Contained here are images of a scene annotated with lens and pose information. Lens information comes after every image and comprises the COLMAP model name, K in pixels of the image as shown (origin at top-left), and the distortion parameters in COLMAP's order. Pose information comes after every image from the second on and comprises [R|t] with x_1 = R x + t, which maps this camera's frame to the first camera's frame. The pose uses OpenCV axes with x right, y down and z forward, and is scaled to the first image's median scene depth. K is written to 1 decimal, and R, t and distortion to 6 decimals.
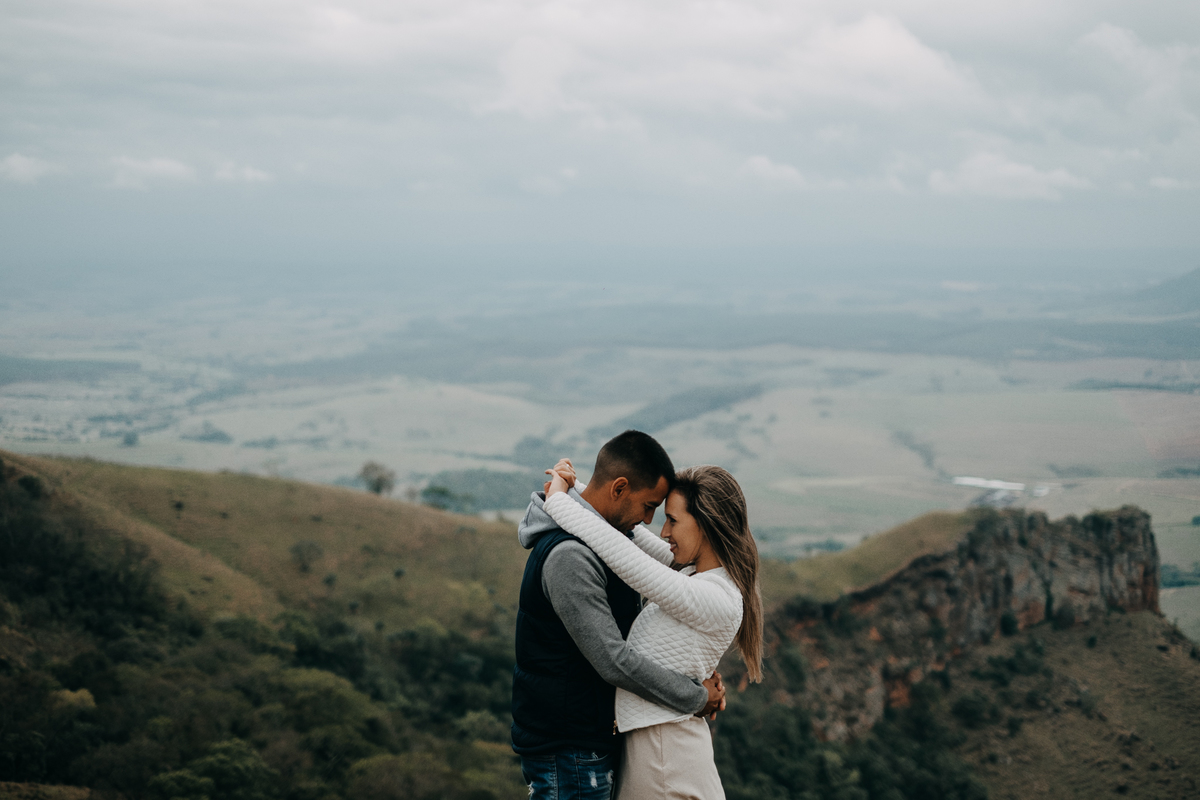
lens RADIAL K [[1856.5, 0, 609.2], [0, 1856.5, 397.4], [0, 0, 1]] dist [-0.019897, 0.000000]
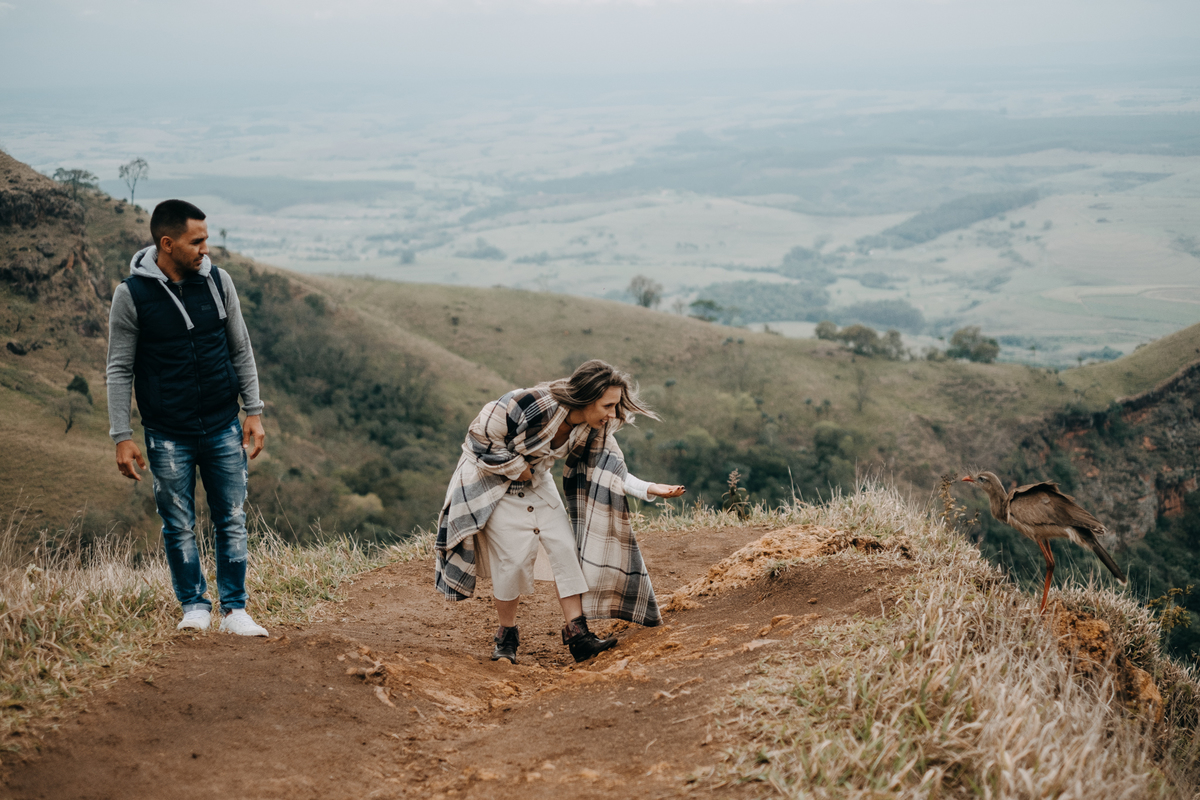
lens RADIAL K [[1856.5, 0, 611.4], [0, 1856.5, 378.3], [0, 0, 1]] dist [-0.019897, 0.000000]
pose [[0.989604, -0.006549, -0.143668, 0.002309], [0.019527, 0.995830, 0.089111, -0.000184], [0.142486, -0.090990, 0.985606, -0.008996]]
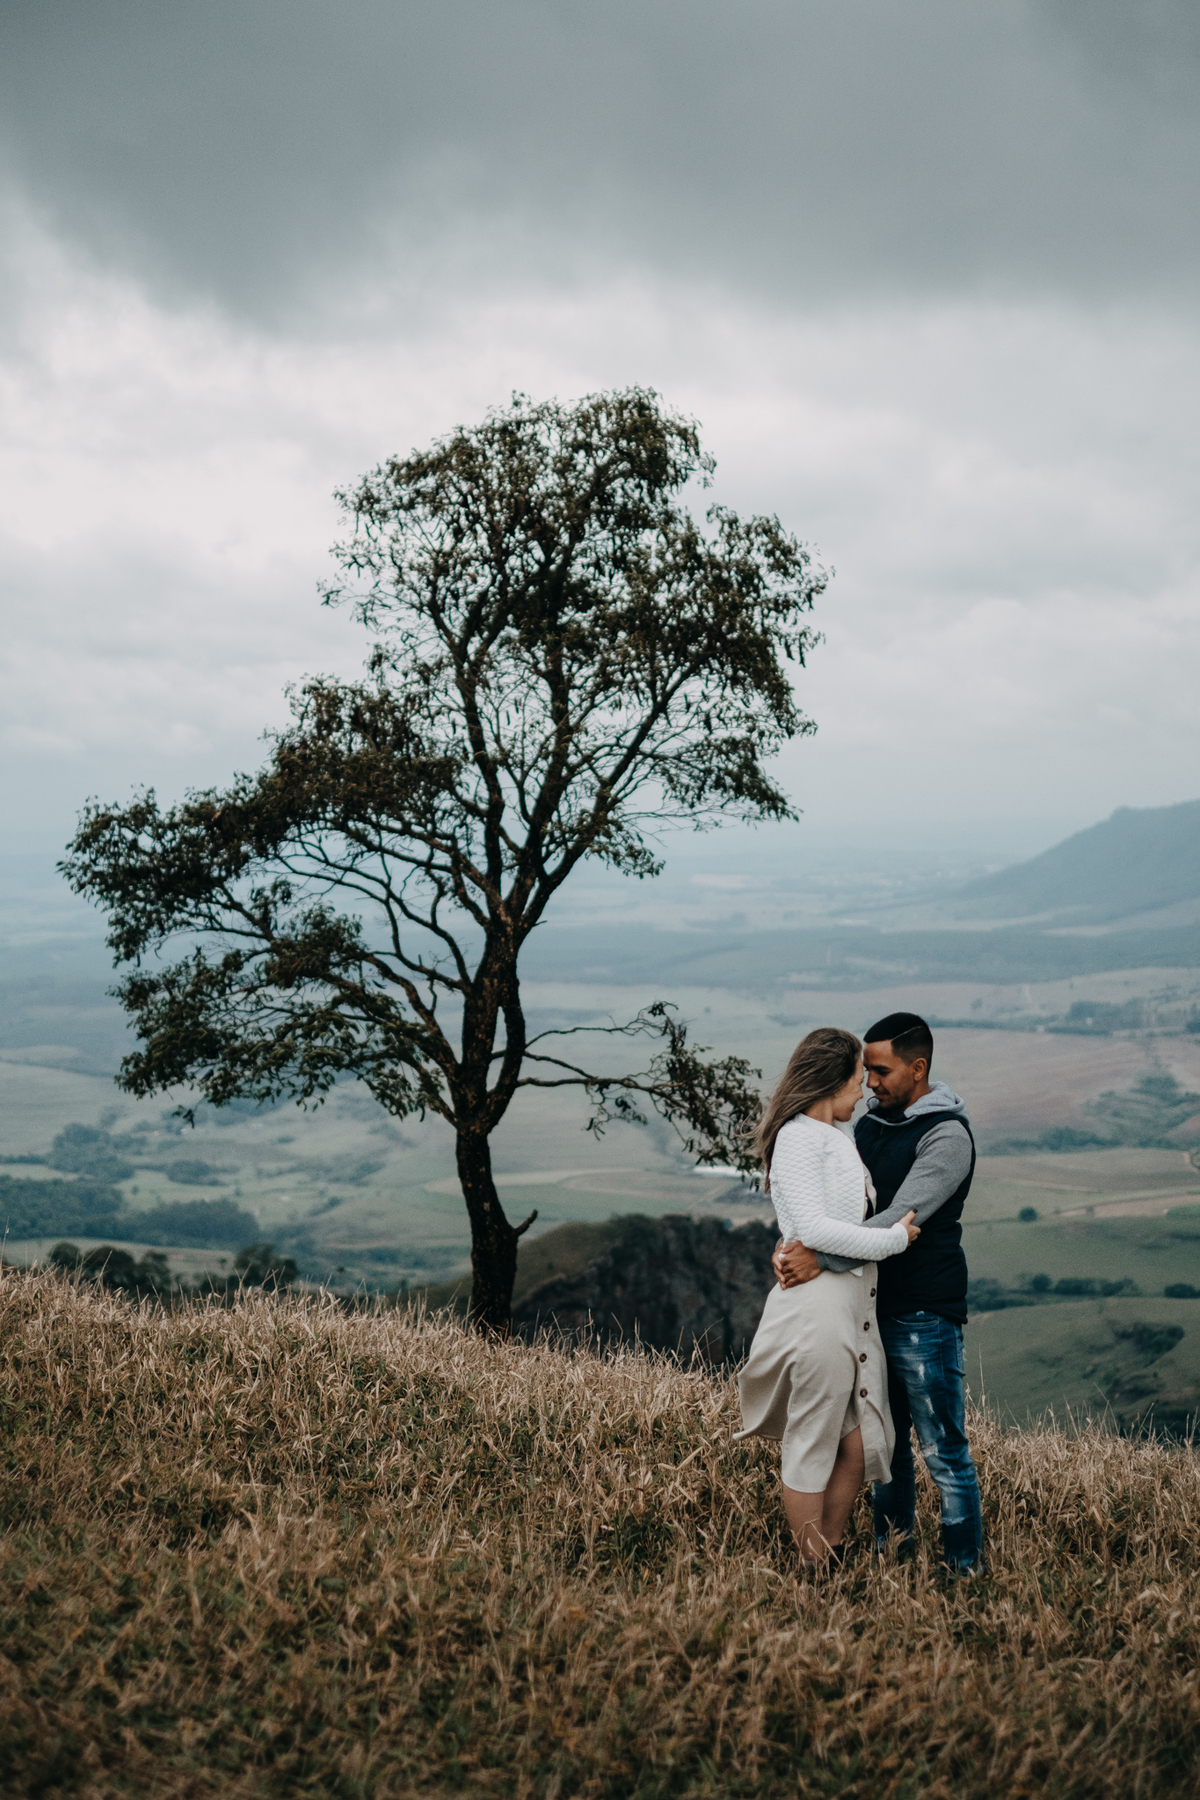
lens RADIAL K [[2784.8, 0, 607.9], [0, 2784.8, 898.5], [0, 0, 1]] dist [-0.019897, 0.000000]
pose [[0.989438, -0.023147, 0.143098, 0.028664], [0.031006, 0.998117, -0.052934, -0.010752], [-0.141603, 0.056812, 0.988292, -0.139287]]
